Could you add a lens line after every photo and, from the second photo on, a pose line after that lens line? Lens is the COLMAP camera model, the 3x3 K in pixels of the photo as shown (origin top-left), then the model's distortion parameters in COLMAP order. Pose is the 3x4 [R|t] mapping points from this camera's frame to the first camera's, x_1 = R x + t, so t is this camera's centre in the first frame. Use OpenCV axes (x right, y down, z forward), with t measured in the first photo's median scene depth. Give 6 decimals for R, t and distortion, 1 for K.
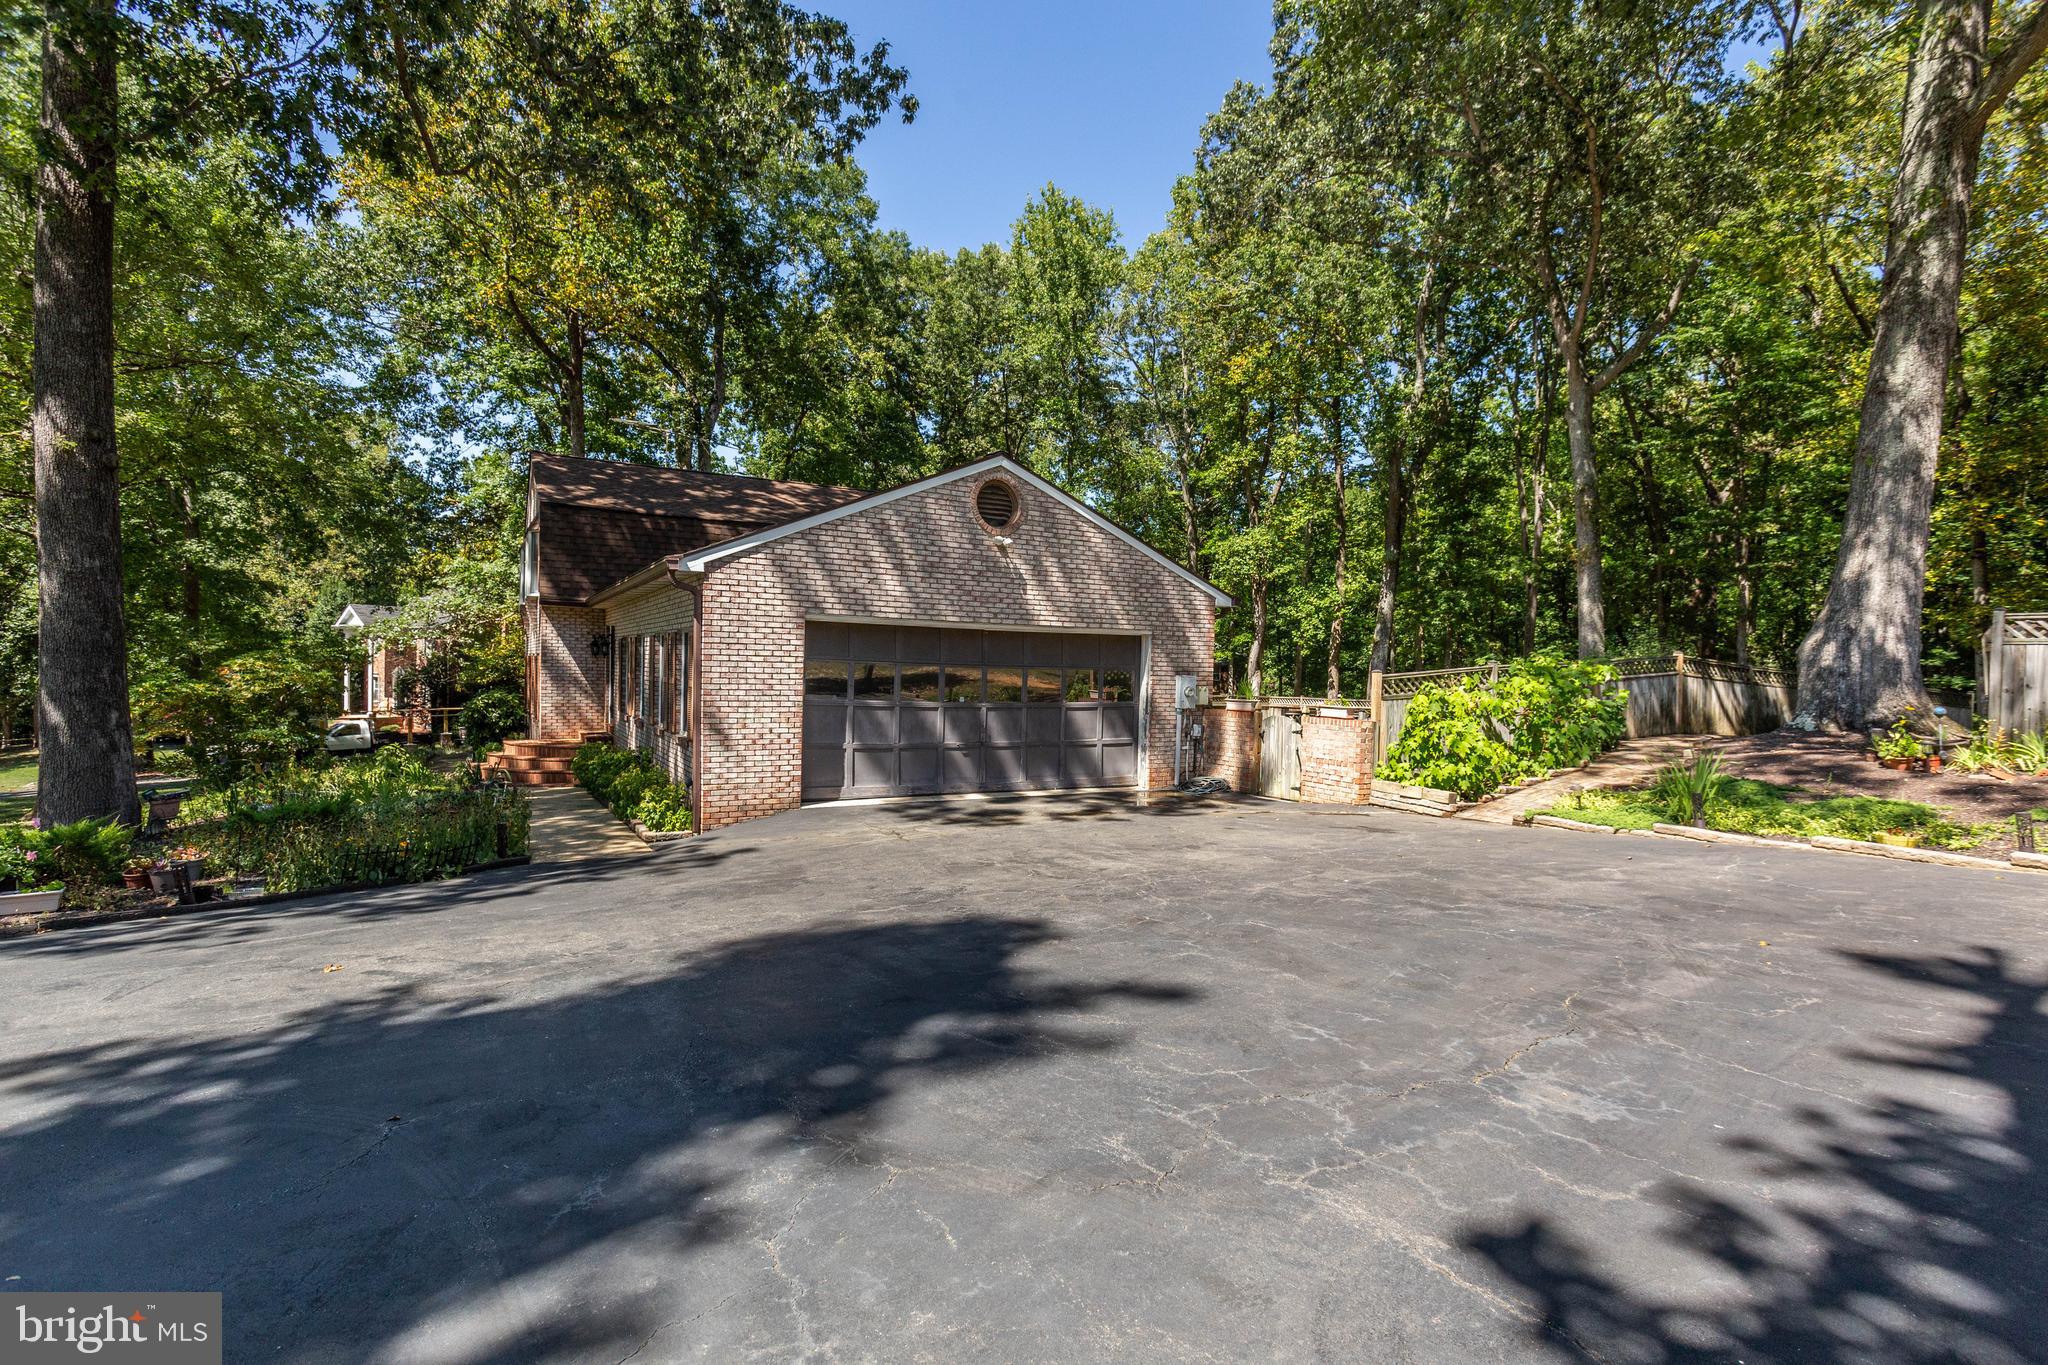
lens RADIAL K [[1006.1, 0, 1007.0], [0, 1006.1, 684.8], [0, 0, 1]] dist [0.003348, 0.000466]
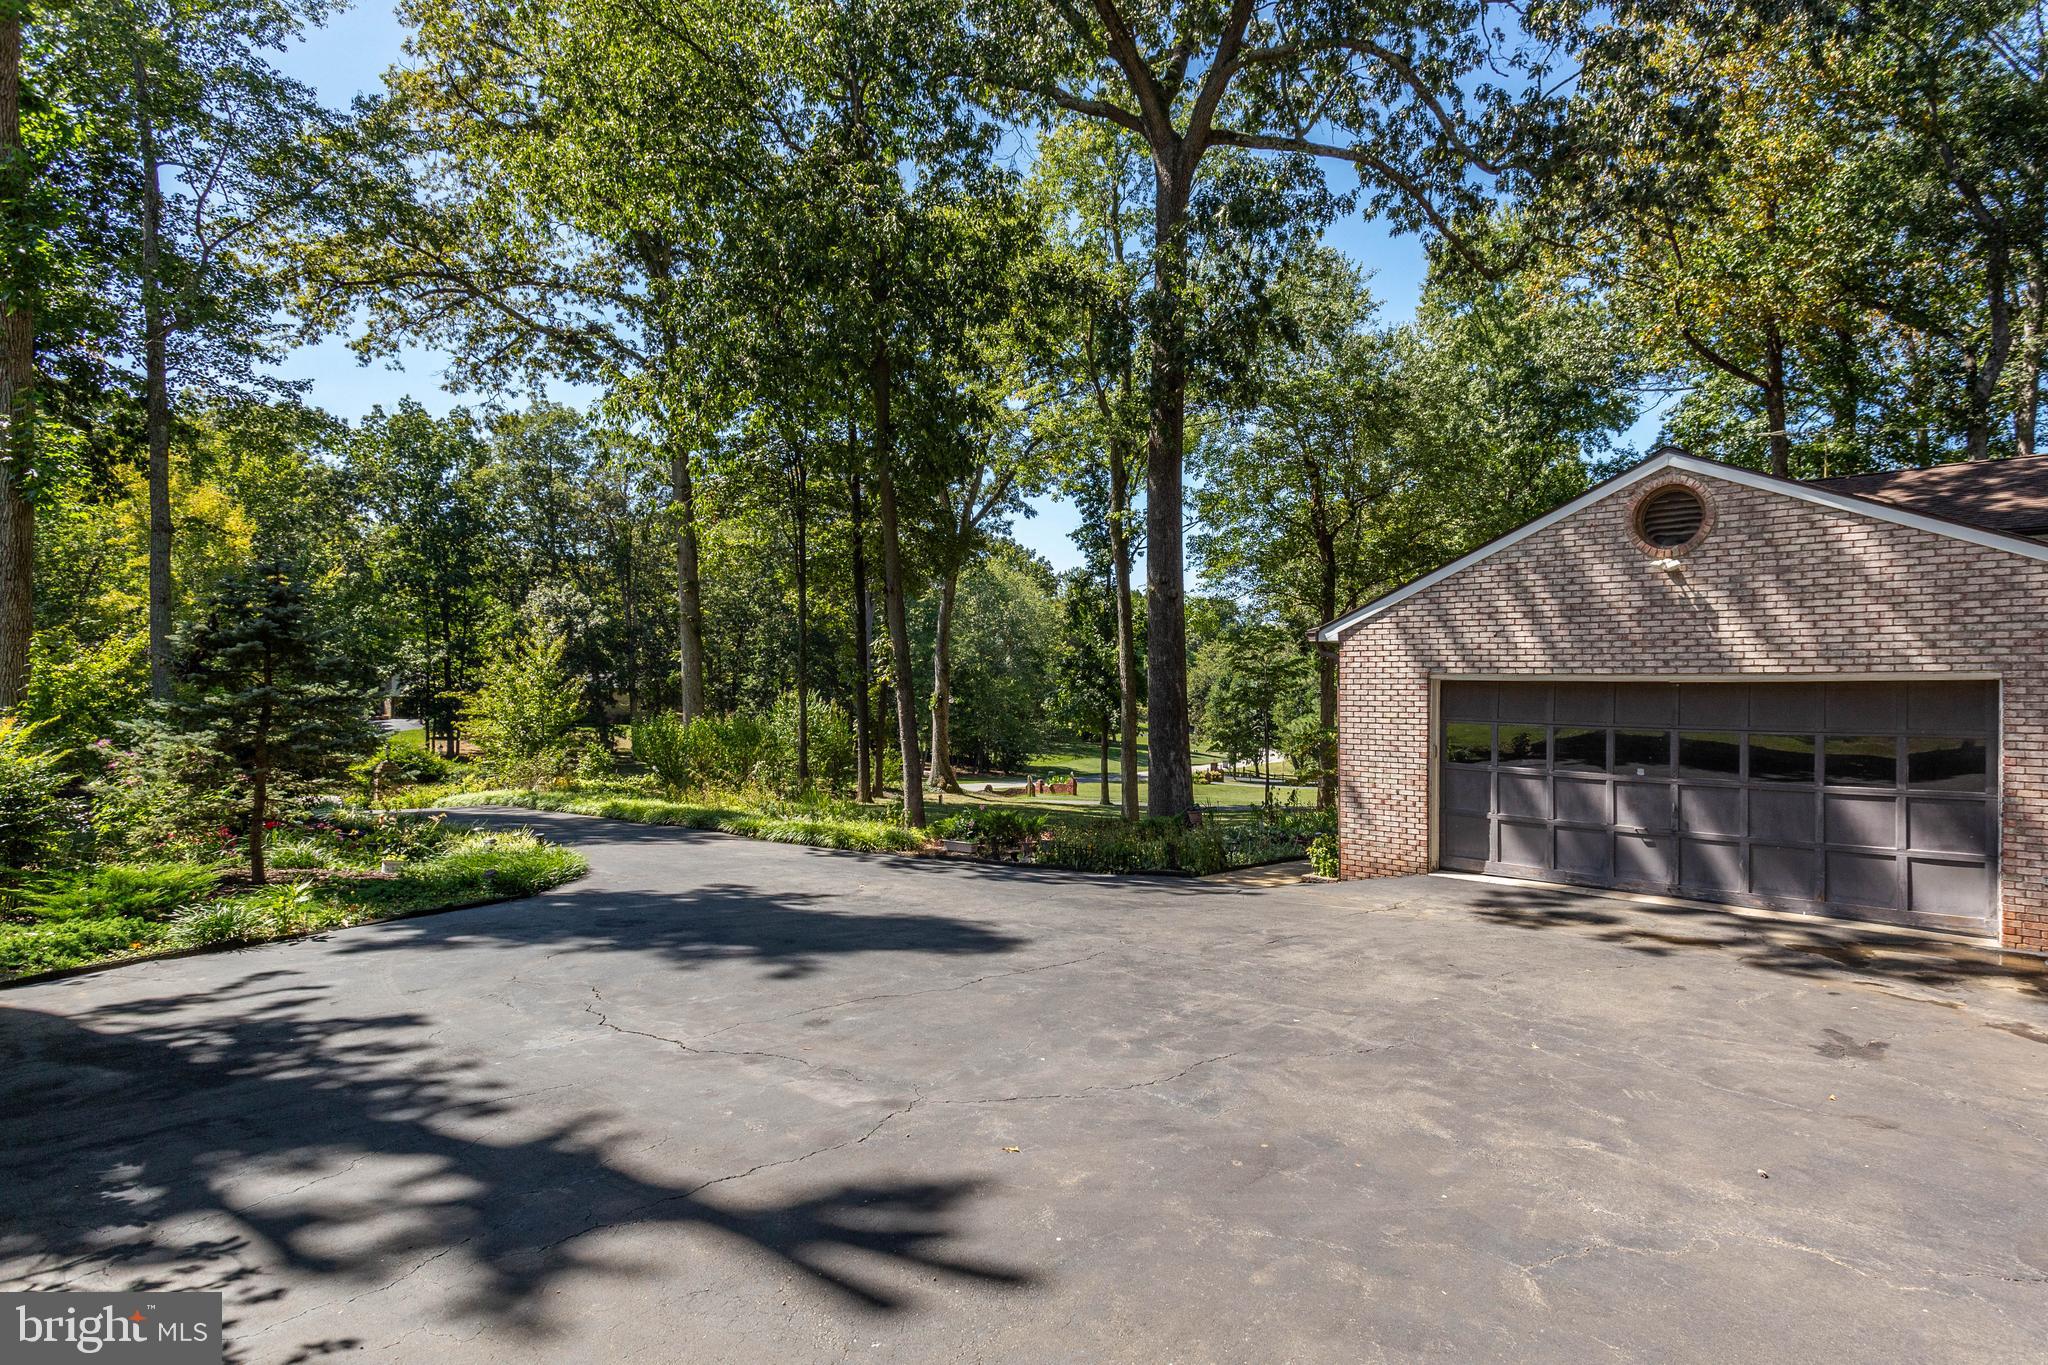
lens RADIAL K [[1006.1, 0, 1007.0], [0, 1006.1, 684.8], [0, 0, 1]] dist [0.003348, 0.000466]
pose [[0.296865, -0.029710, -0.954457, 0.591378], [-0.012847, 0.999301, -0.035101, -0.020611], [0.954833, 0.022682, 0.296276, 0.315865]]
